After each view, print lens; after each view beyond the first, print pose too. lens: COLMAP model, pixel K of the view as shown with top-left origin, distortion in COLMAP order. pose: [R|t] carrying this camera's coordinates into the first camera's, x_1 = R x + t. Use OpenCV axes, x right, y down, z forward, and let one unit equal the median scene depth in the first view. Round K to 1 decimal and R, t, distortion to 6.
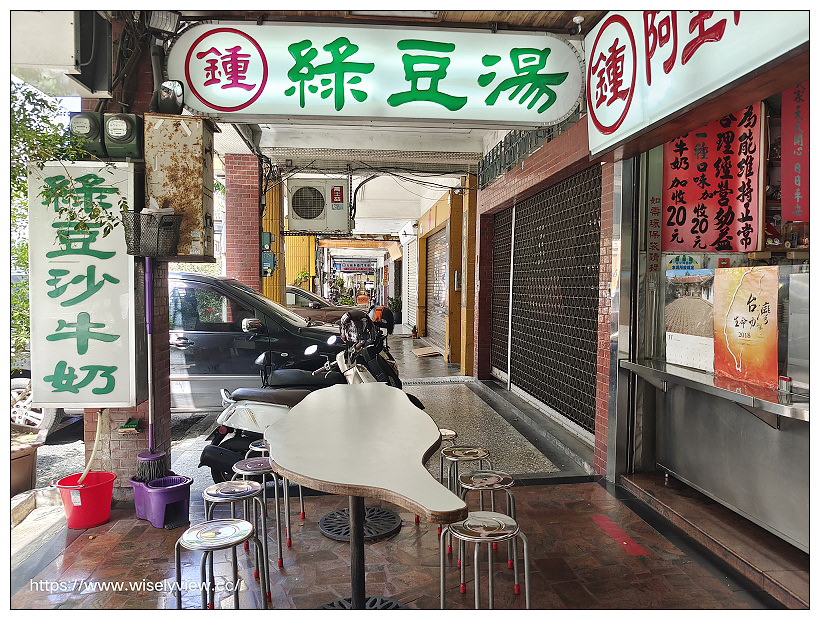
lens RADIAL K [[605.4, 0, 411.7], [0, 605.4, 316.0], [0, 0, 1]] dist [0.004286, -0.059457]
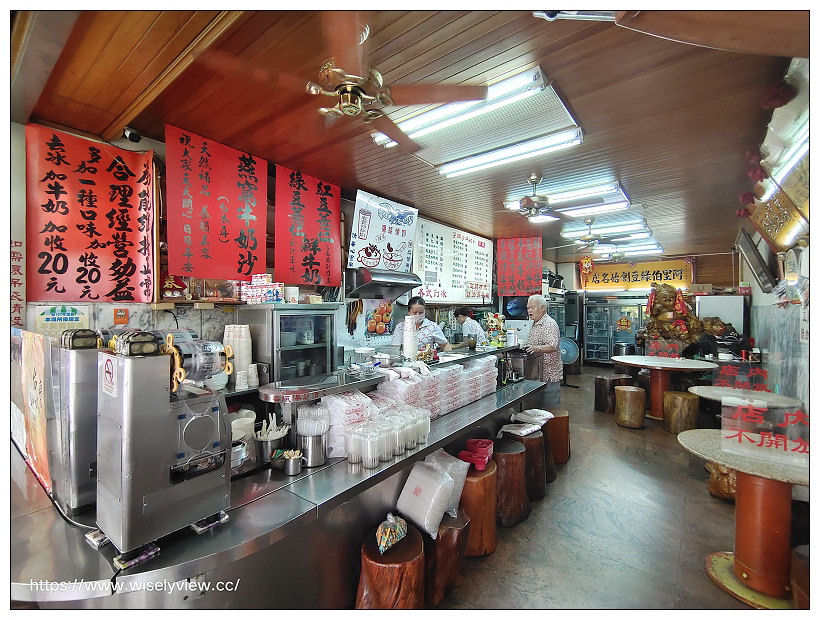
lens RADIAL K [[363.0, 0, 411.5], [0, 363.0, 308.6], [0, 0, 1]] dist [0.013561, -0.006281]
pose [[0.679956, -0.007403, 0.733216, 0.406485], [0.041180, 0.998756, -0.028105, -0.060055], [-0.732096, 0.049304, 0.679415, 0.232505]]
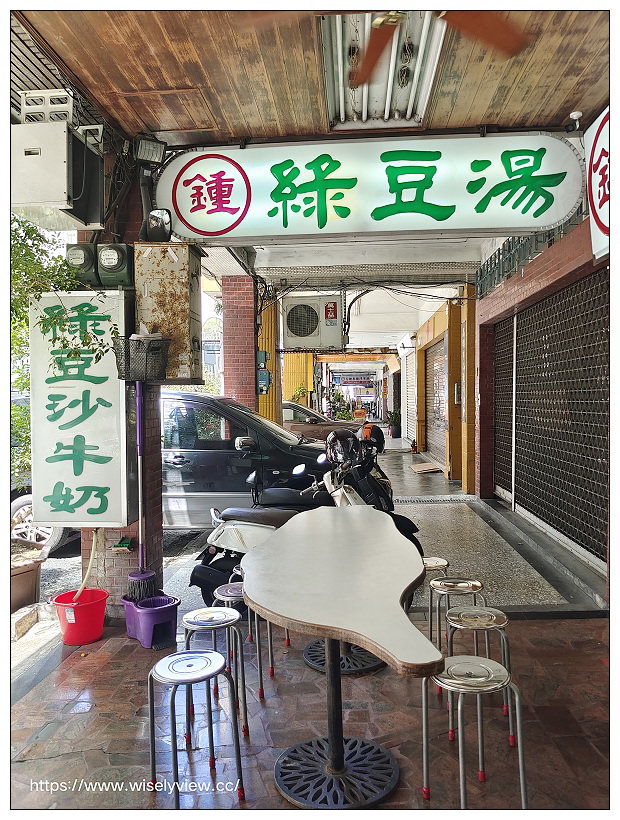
lens RADIAL K [[605.4, 0, 309.2], [0, 605.4, 411.4], [0, 0, 1]] dist [0.004286, -0.059457]
pose [[0.985099, -0.012145, -0.171558, 0.024010], [0.007200, 0.999541, -0.029414, -0.012052], [0.171836, 0.027740, 0.984735, 0.032750]]
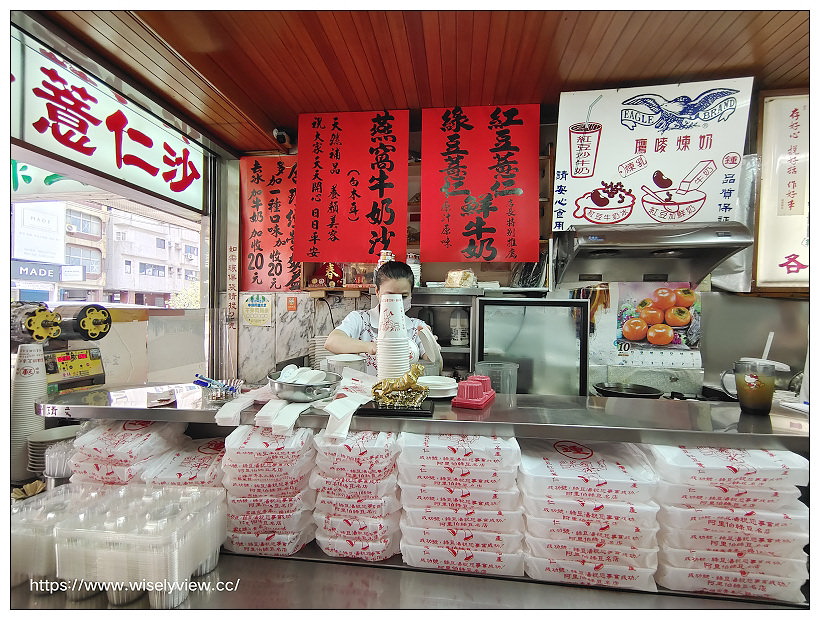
lens RADIAL K [[363.0, 0, 408.0], [0, 363.0, 311.2], [0, 0, 1]] dist [0.013561, -0.006281]
pose [[0.975825, 0.004906, -0.218496, 0.896040], [-0.015115, 0.998869, -0.045080, -0.041821], [0.218028, 0.047292, 0.974796, 0.383872]]
